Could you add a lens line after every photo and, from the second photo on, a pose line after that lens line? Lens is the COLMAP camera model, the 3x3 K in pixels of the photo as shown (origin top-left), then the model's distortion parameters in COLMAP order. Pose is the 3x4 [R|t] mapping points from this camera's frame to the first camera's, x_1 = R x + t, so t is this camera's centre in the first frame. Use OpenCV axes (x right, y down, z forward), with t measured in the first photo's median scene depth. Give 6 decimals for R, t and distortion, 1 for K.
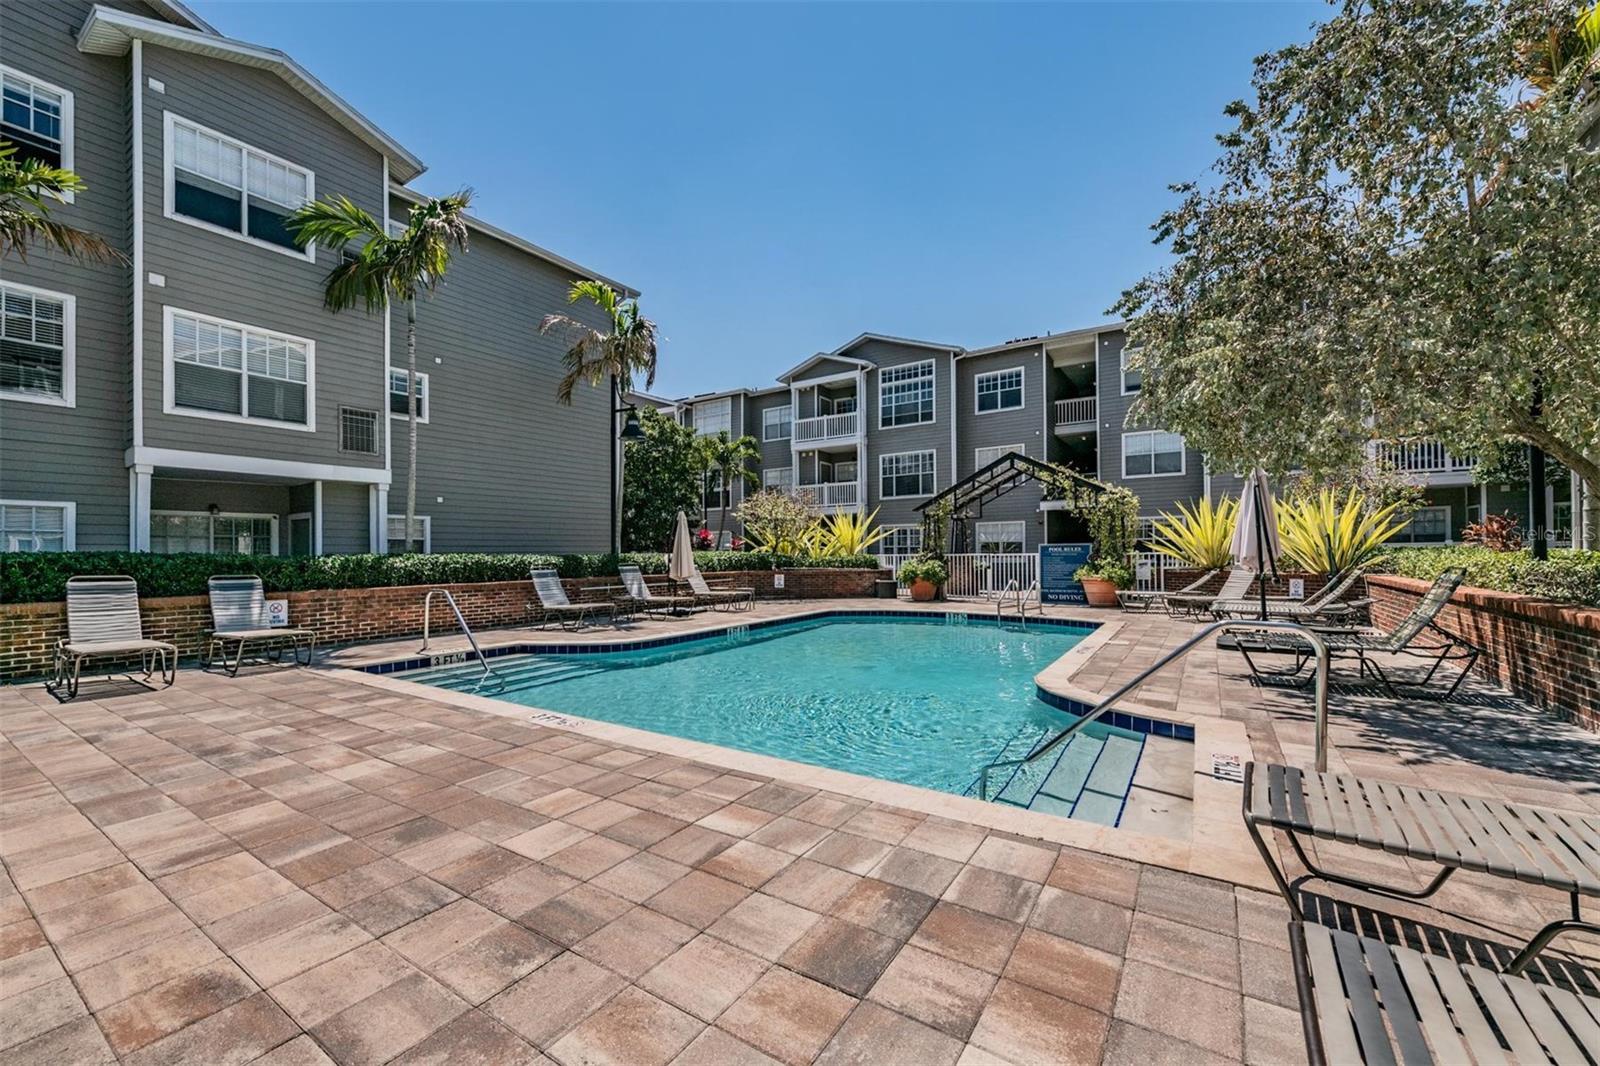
lens RADIAL K [[630.2, 0, 815.9], [0, 630.2, 540.0], [0, 0, 1]] dist [-0.004035, -0.001064]
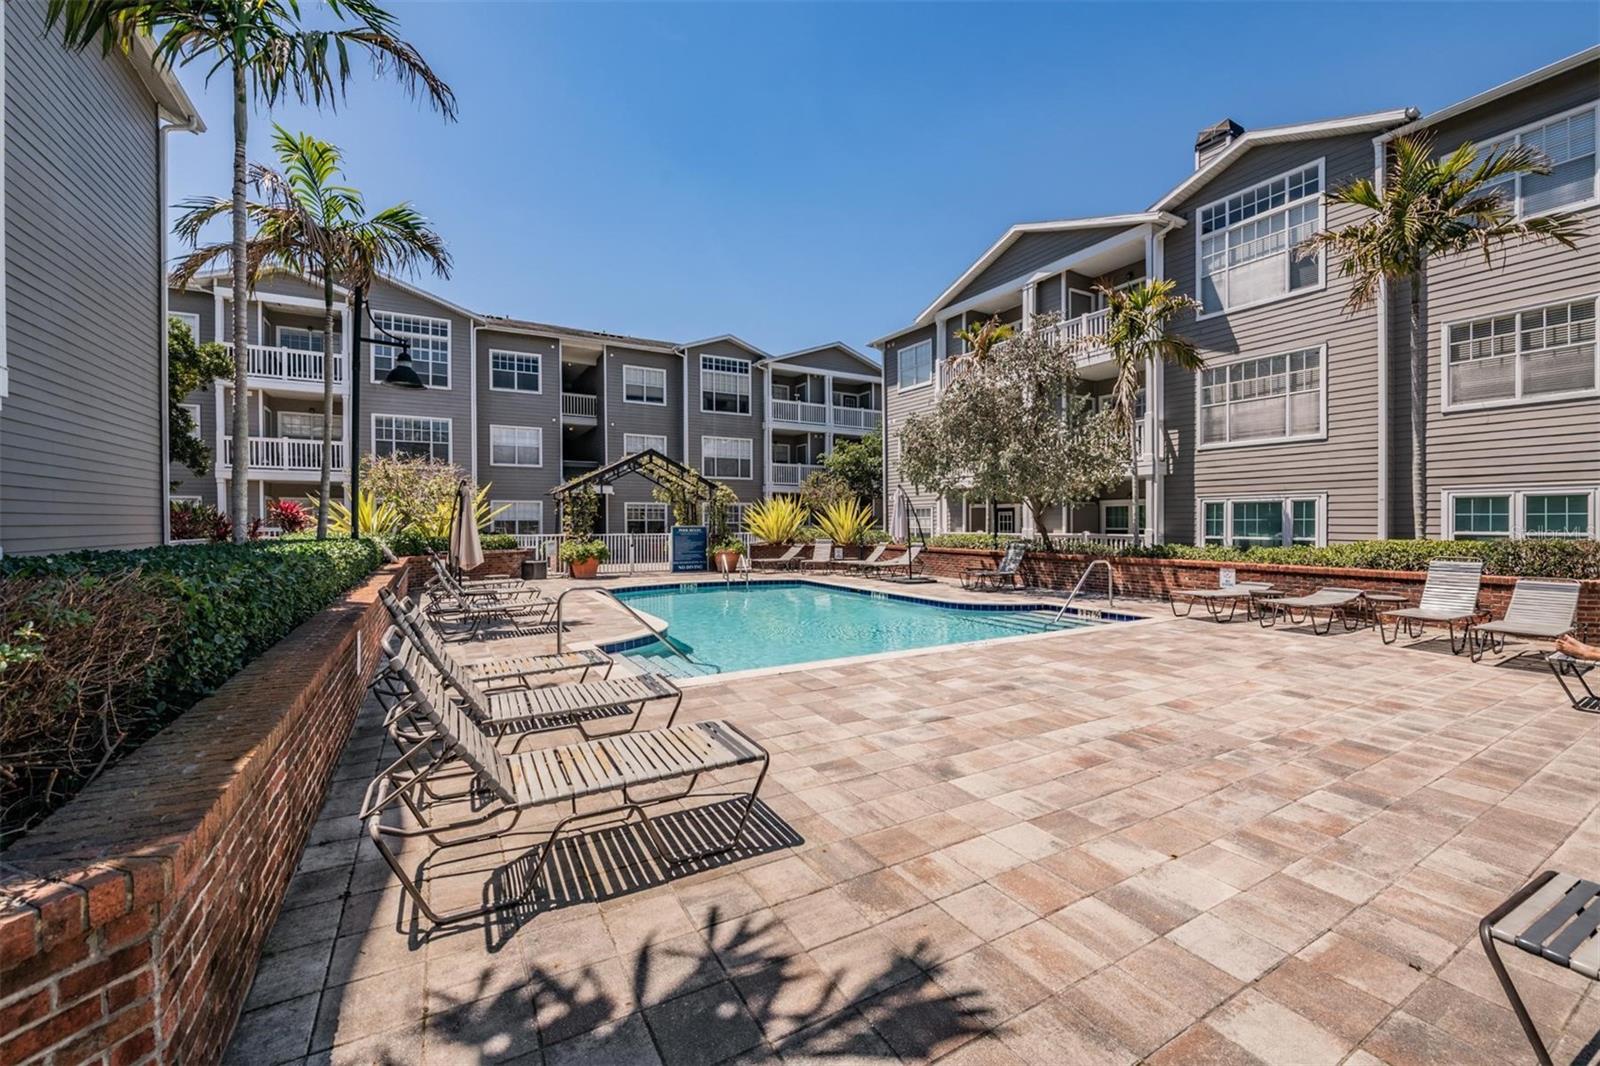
lens RADIAL K [[630.2, 0, 796.5], [0, 630.2, 525.4], [0, 0, 1]] dist [-0.004035, -0.001064]
pose [[0.470457, 0.006249, 0.882401, -0.419044], [-0.021700, 0.999754, 0.004490, -0.003947], [-0.882156, -0.021261, 0.470477, 0.129071]]
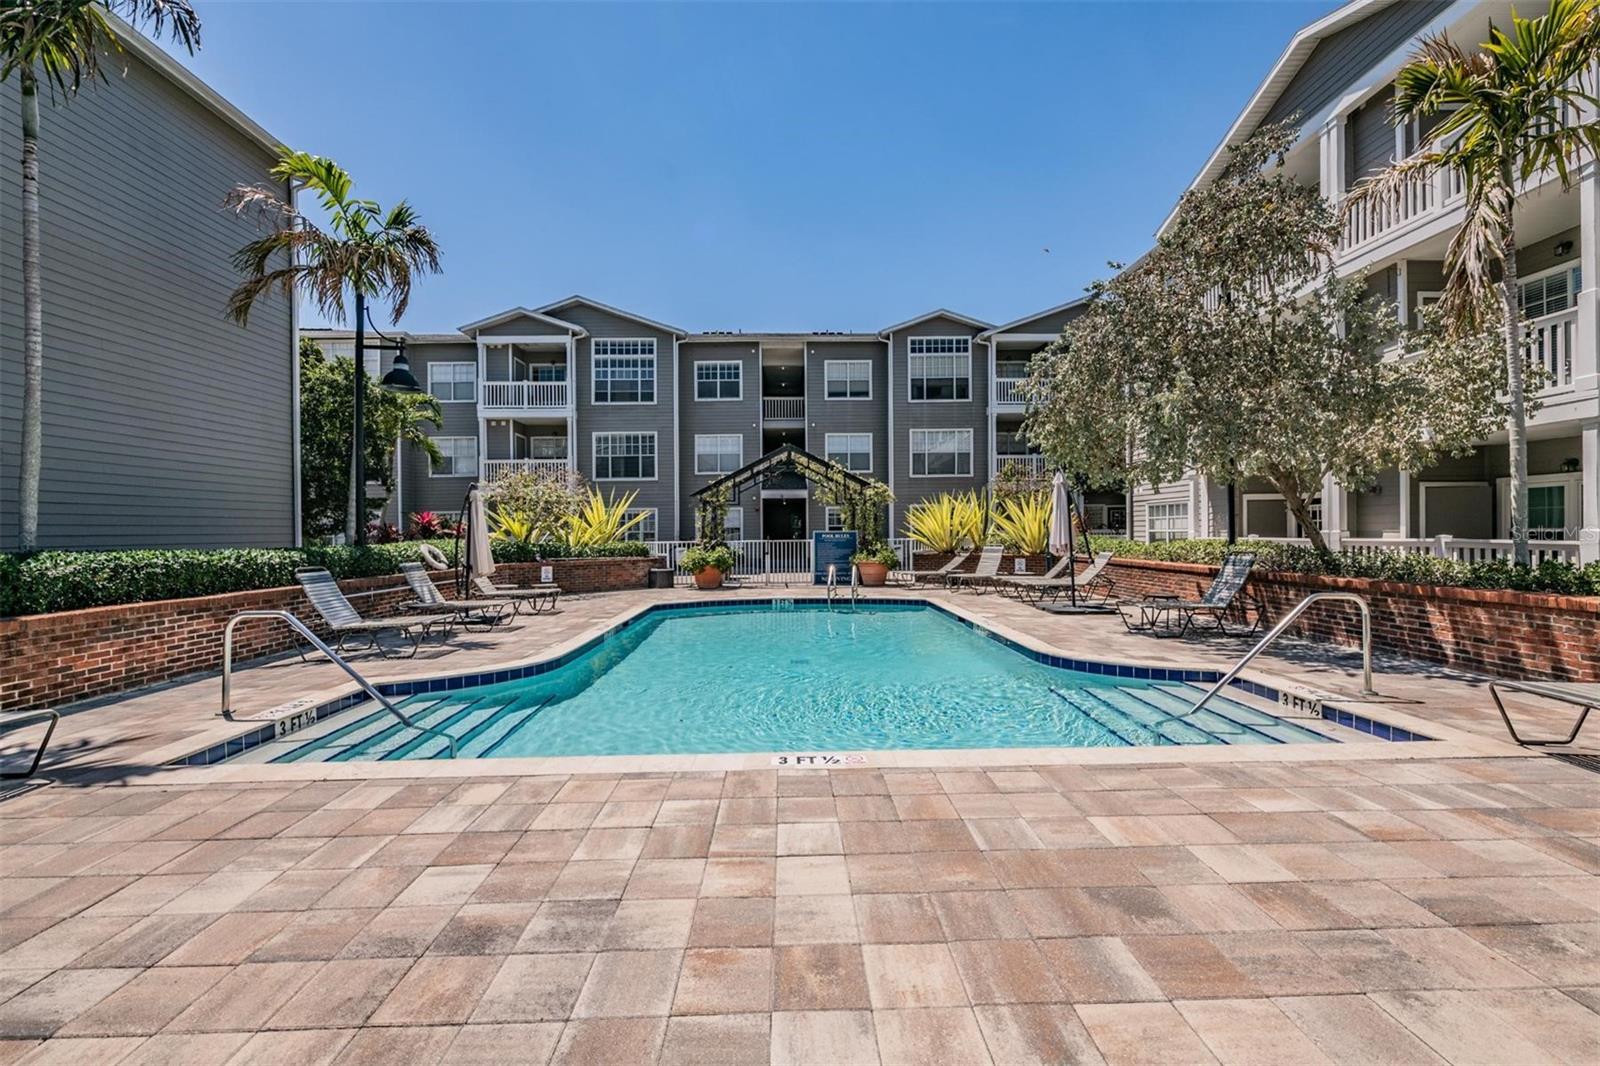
lens RADIAL K [[630.2, 0, 802.7], [0, 630.2, 537.7], [0, 0, 1]] dist [-0.004035, -0.001064]
pose [[0.833734, -0.003282, 0.552157, -0.174345], [-0.009755, 0.999739, 0.020671, -0.003321], [-0.552080, -0.022621, 0.833484, 0.068088]]
